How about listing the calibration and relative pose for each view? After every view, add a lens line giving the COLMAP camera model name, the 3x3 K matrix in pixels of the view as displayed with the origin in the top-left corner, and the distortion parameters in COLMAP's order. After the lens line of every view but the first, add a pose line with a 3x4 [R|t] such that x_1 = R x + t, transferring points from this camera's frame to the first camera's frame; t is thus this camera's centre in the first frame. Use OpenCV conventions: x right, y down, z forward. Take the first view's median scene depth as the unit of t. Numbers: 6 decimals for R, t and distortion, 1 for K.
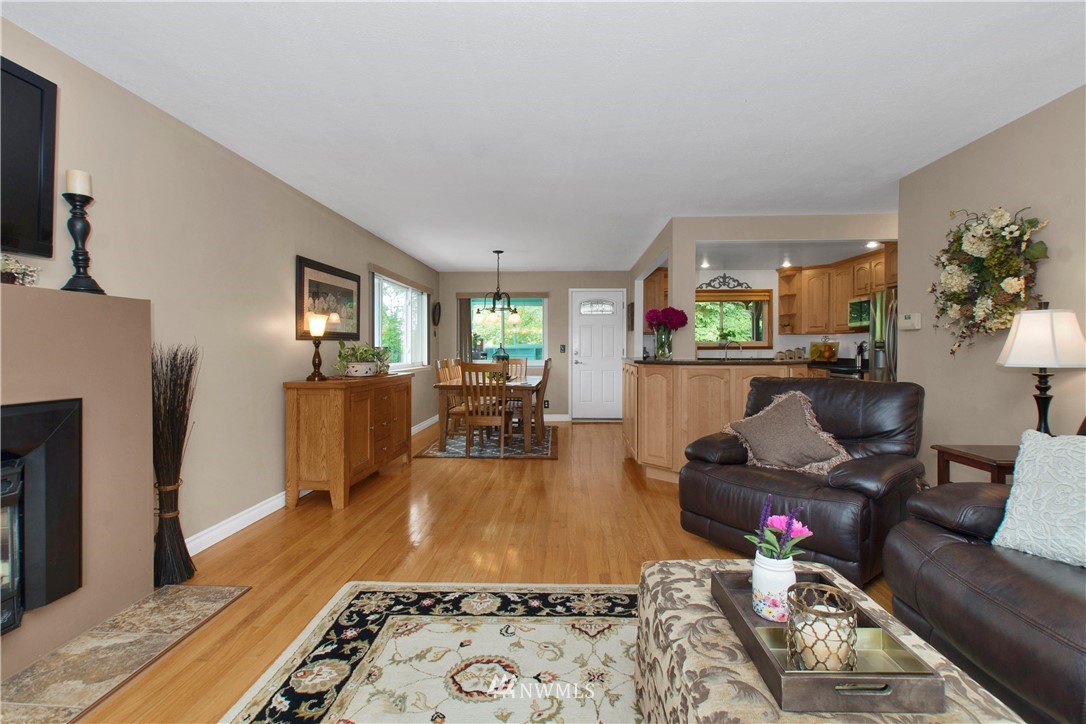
lens RADIAL K [[508.3, 0, 549.9], [0, 508.3, 351.2], [0, 0, 1]] dist [-0.004085, 0.007087]
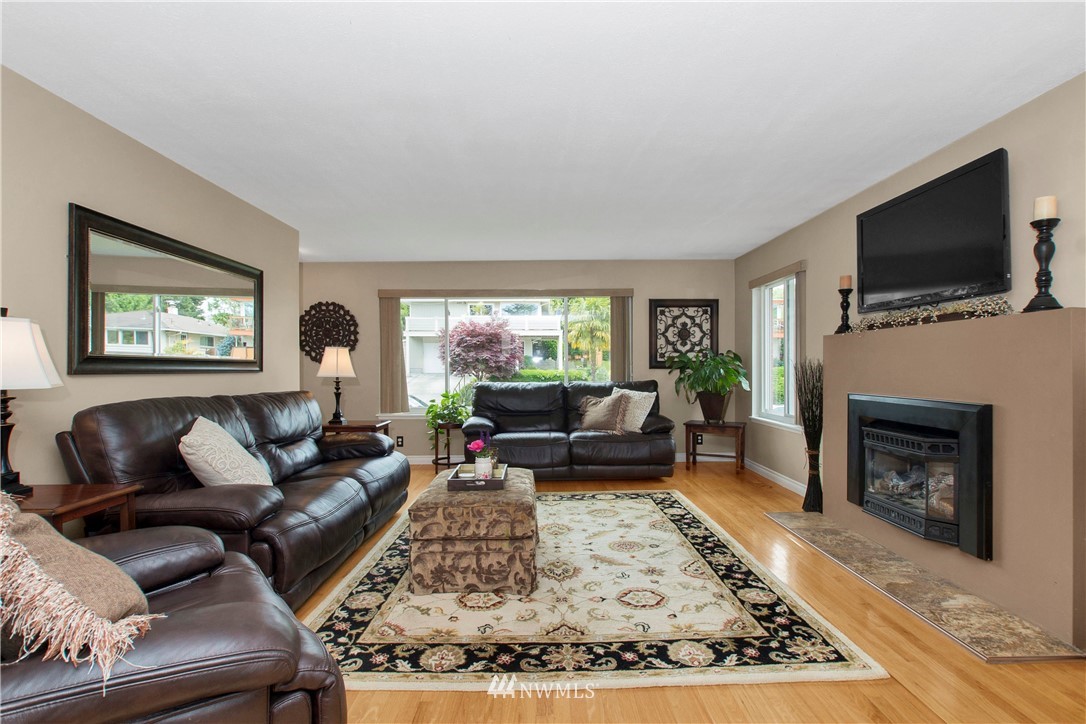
lens RADIAL K [[533.0, 0, 543.0], [0, 533.0, 362.0], [0, 0, 1]] dist [-0.000815, 0.010217]
pose [[-0.999153, 0.002543, -0.041081, 0.133655], [0.002712, 0.999988, -0.004049, -0.004608], [0.041070, -0.004157, -0.999148, 1.640941]]
